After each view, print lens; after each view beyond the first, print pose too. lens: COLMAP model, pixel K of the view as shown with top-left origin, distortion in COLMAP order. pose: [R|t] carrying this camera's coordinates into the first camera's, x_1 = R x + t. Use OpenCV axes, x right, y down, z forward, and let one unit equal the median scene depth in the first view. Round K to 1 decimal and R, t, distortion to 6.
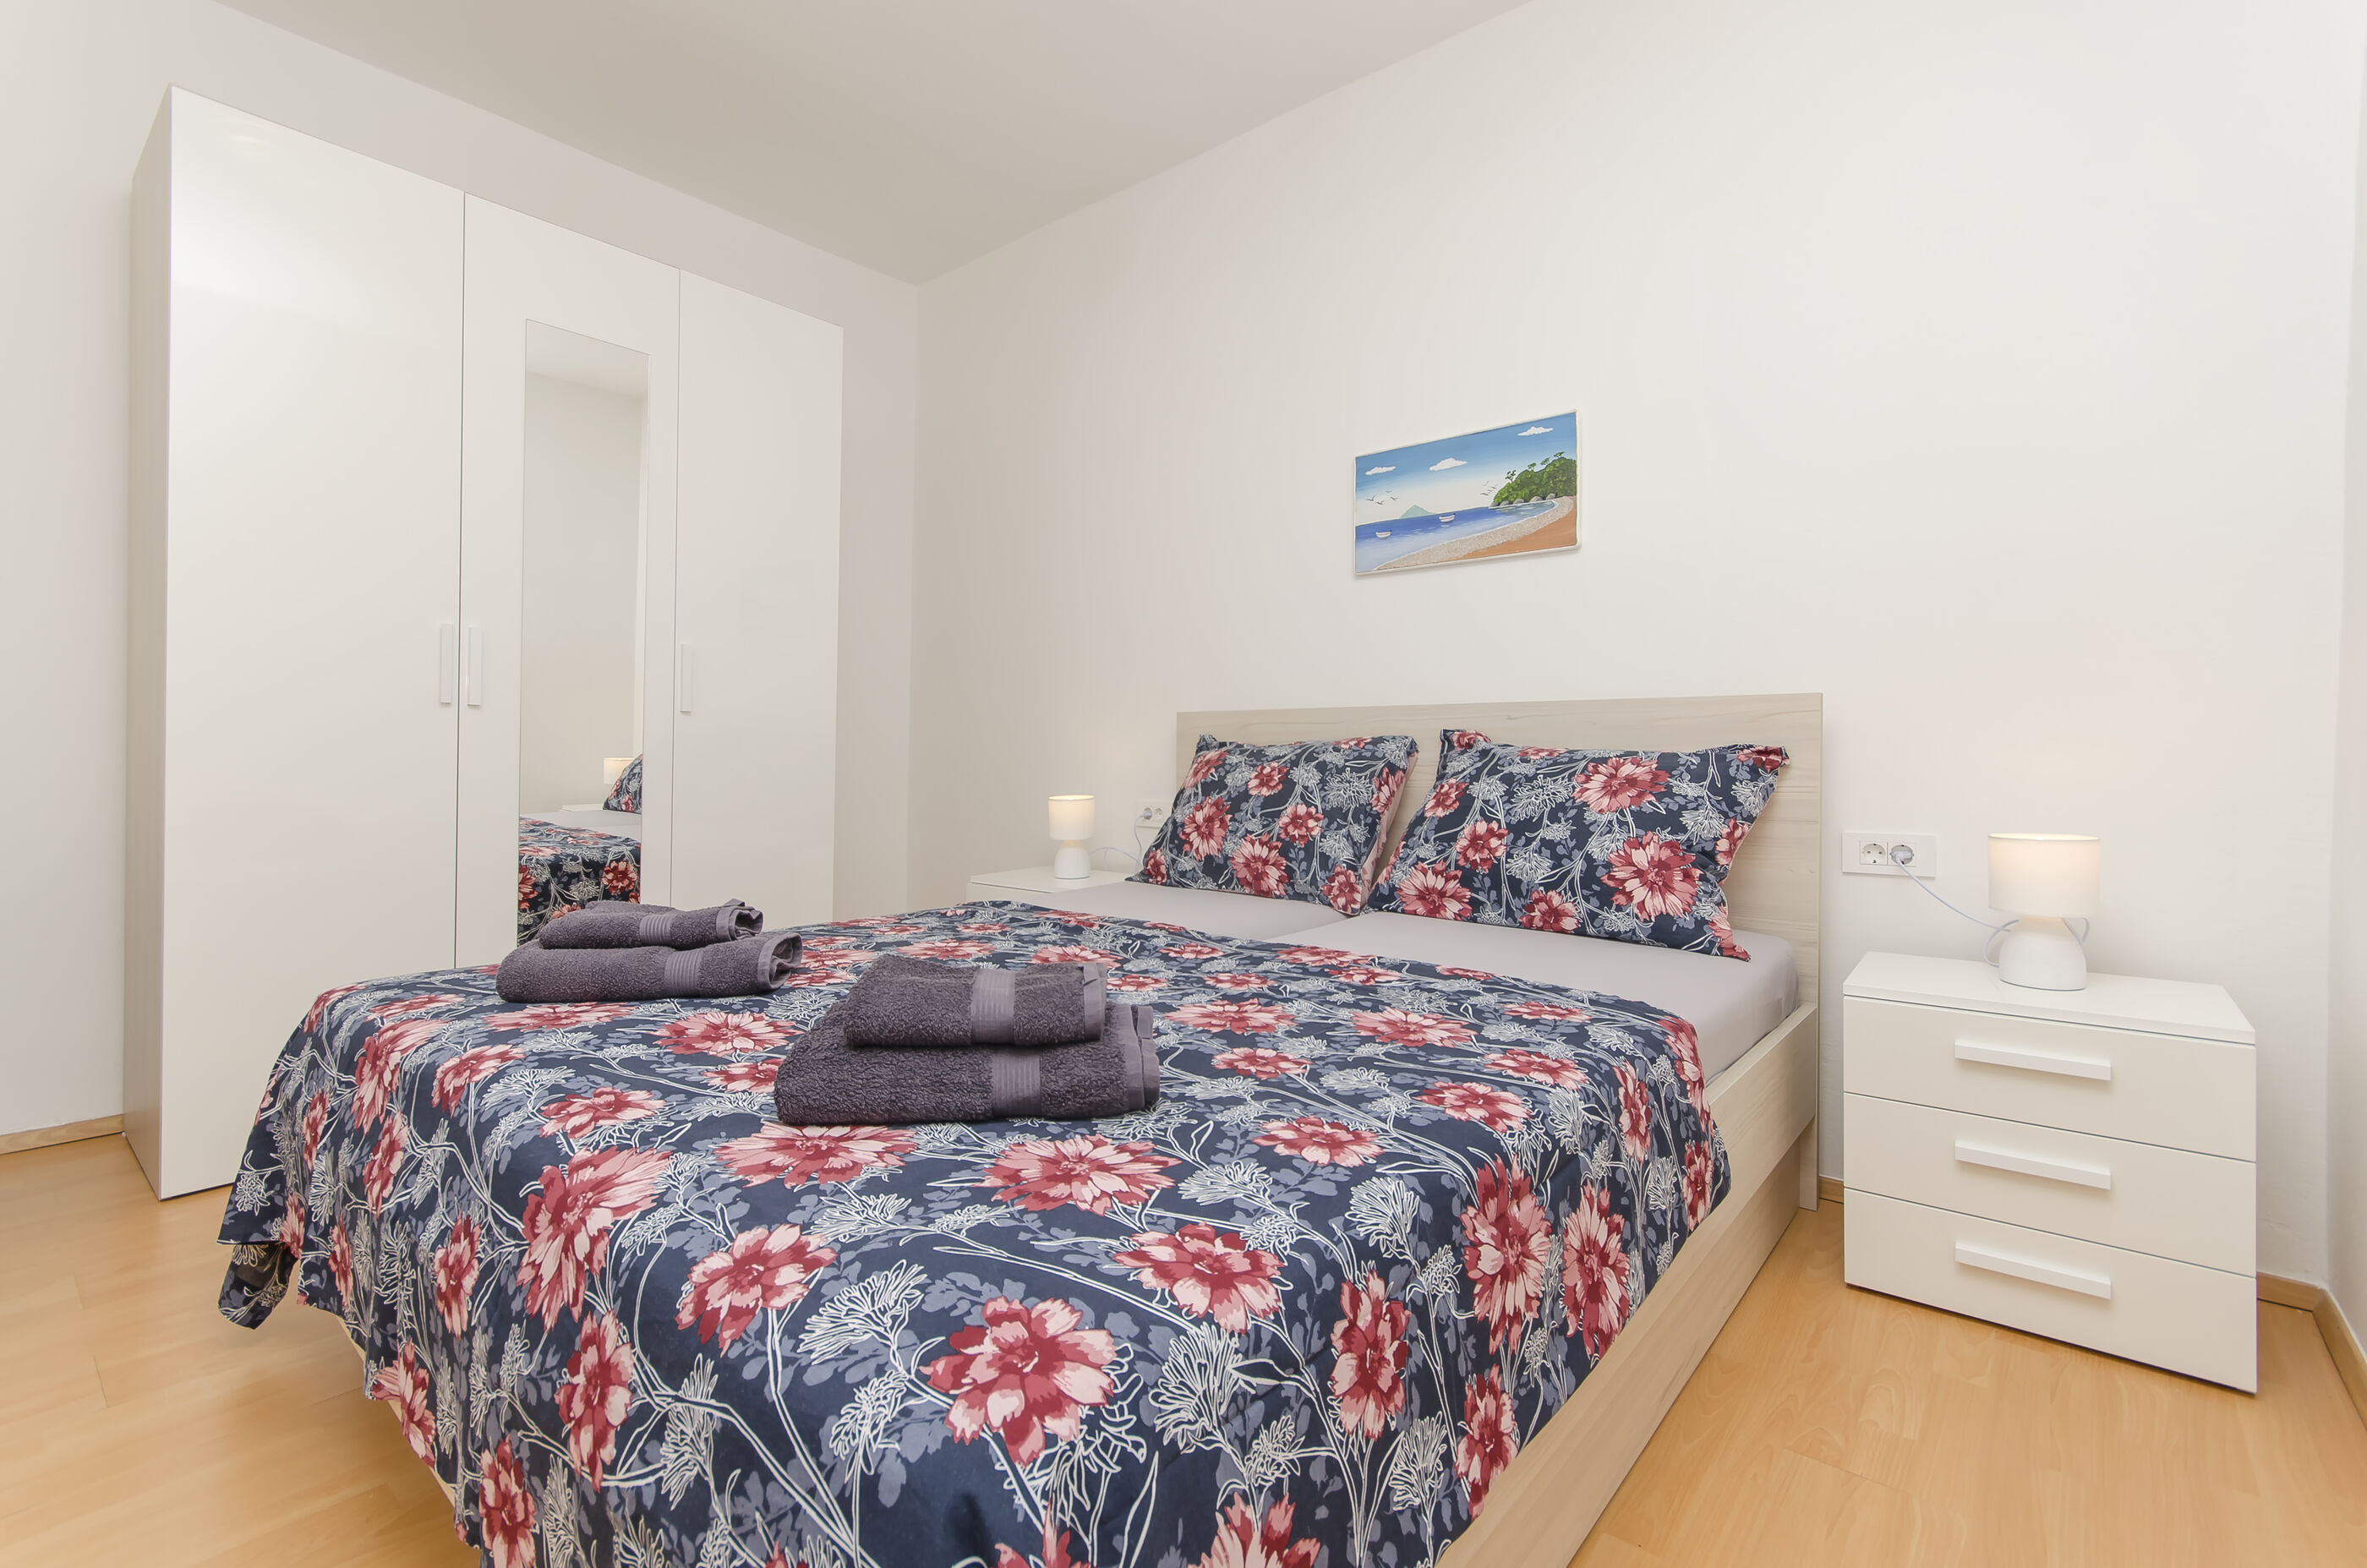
lens RADIAL K [[1054.6, 0, 1192.5], [0, 1054.6, 781.5], [0, 0, 1]] dist [0.011275, 0.004215]
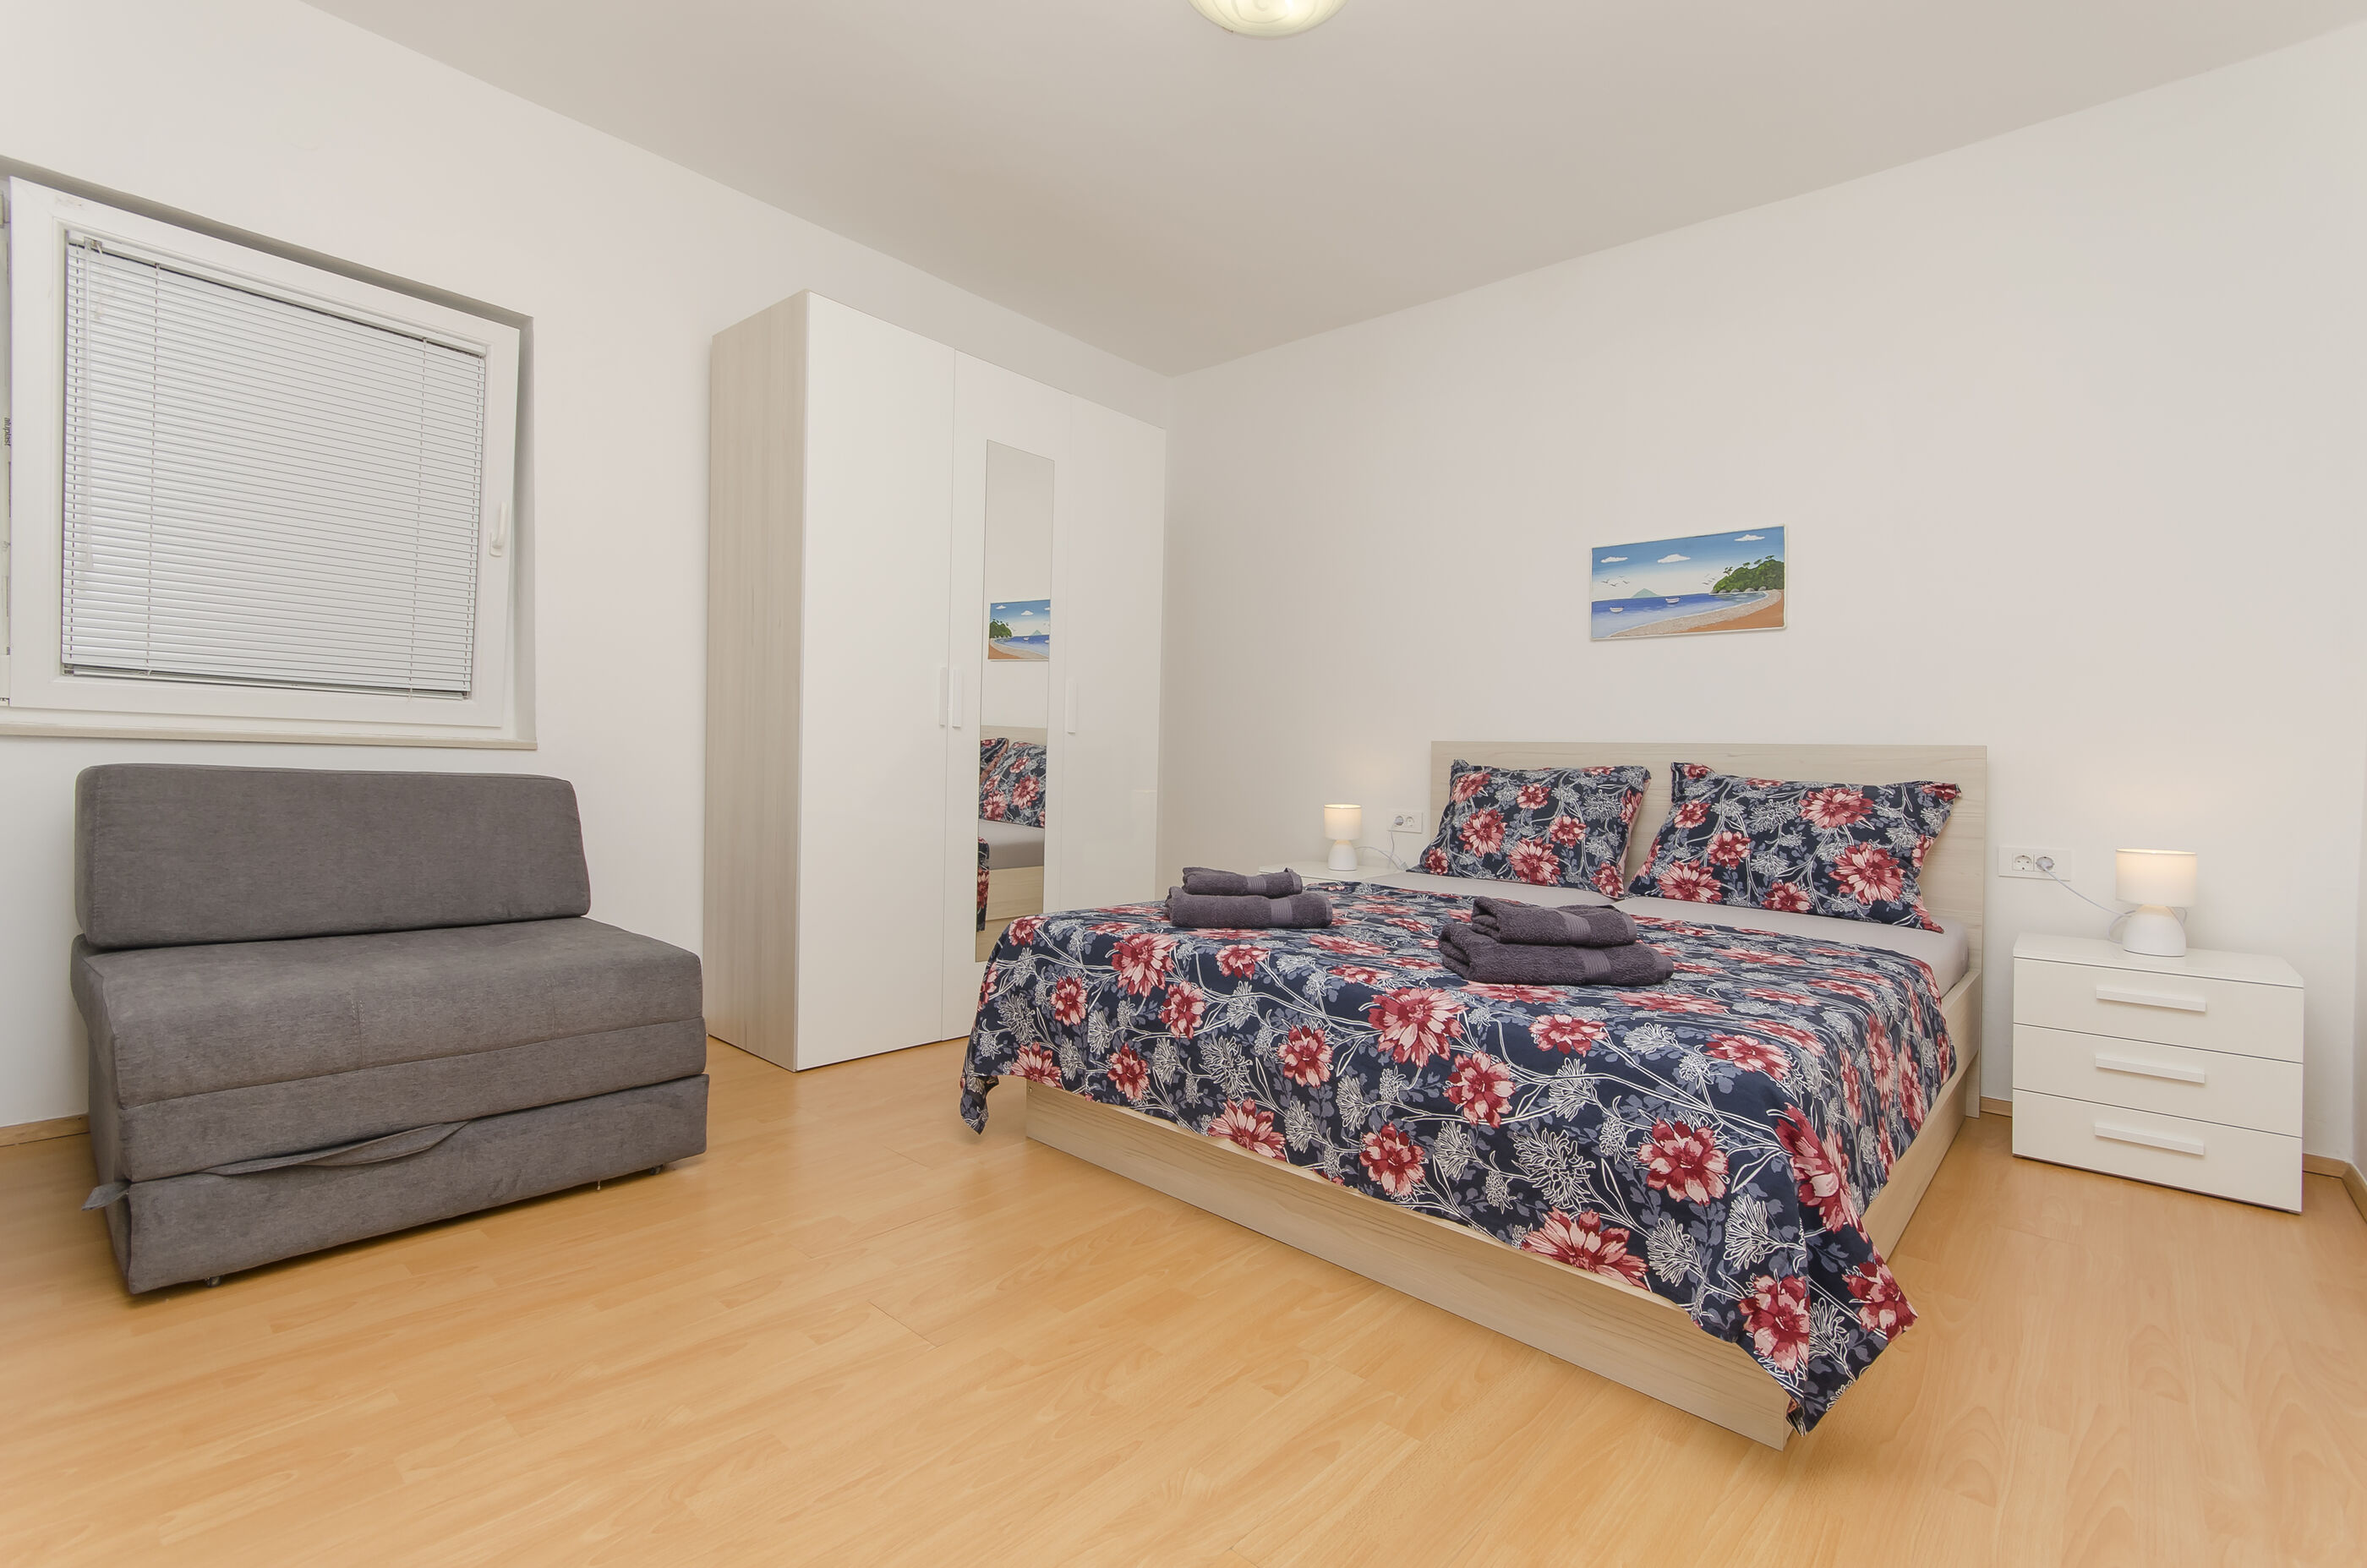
lens RADIAL K [[1054.6, 0, 1192.5], [0, 1054.6, 781.5], [0, 0, 1]] dist [0.011275, 0.004215]
pose [[0.999407, 0.024707, -0.023970, -0.404483], [-0.024915, 0.999654, -0.008448, 0.001015], [0.023753, 0.009040, 0.999677, -0.409144]]
